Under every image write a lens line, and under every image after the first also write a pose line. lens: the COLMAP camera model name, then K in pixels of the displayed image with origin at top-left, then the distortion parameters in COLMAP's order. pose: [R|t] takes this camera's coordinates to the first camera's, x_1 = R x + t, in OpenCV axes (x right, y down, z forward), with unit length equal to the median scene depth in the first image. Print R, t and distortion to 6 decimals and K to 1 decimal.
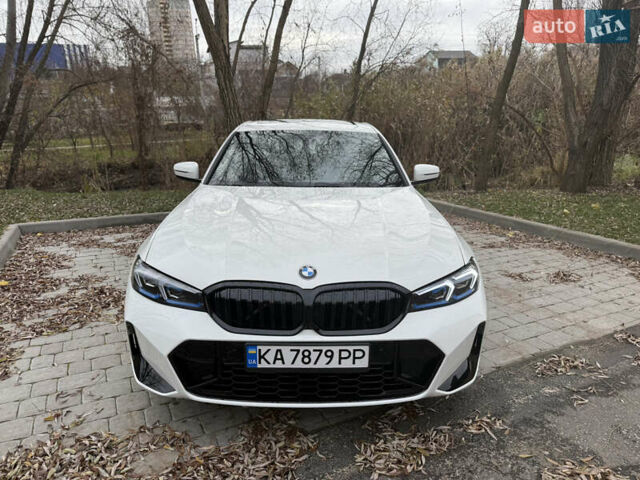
lens RADIAL K [[451.8, 0, 321.9], [0, 451.8, 240.0], [0, 0, 1]] dist [0.018126, -0.026035]
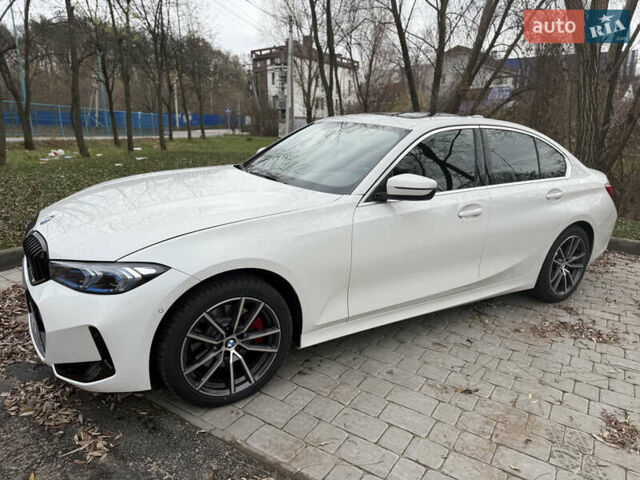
lens RADIAL K [[451.8, 0, 319.8], [0, 451.8, 245.4], [0, 0, 1]] dist [0.018126, -0.026035]
pose [[0.515026, 0.246999, -0.820817, 1.401638], [-0.253898, 0.958571, 0.129142, -0.215907], [0.818709, 0.141892, 0.556401, 0.948663]]
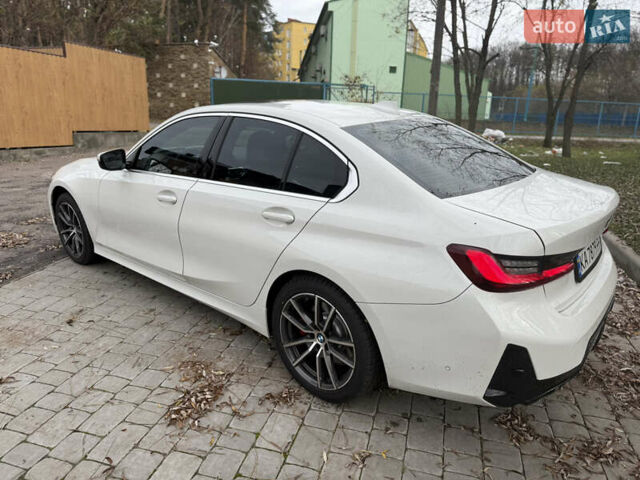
lens RADIAL K [[451.8, 0, 316.5], [0, 451.8, 239.5], [0, 0, 1]] dist [0.018126, -0.026035]
pose [[-0.674309, 0.199307, -0.711044, 1.161982], [-0.205516, 0.874196, 0.439937, -0.901543], [0.709274, 0.442784, -0.548518, 3.434776]]
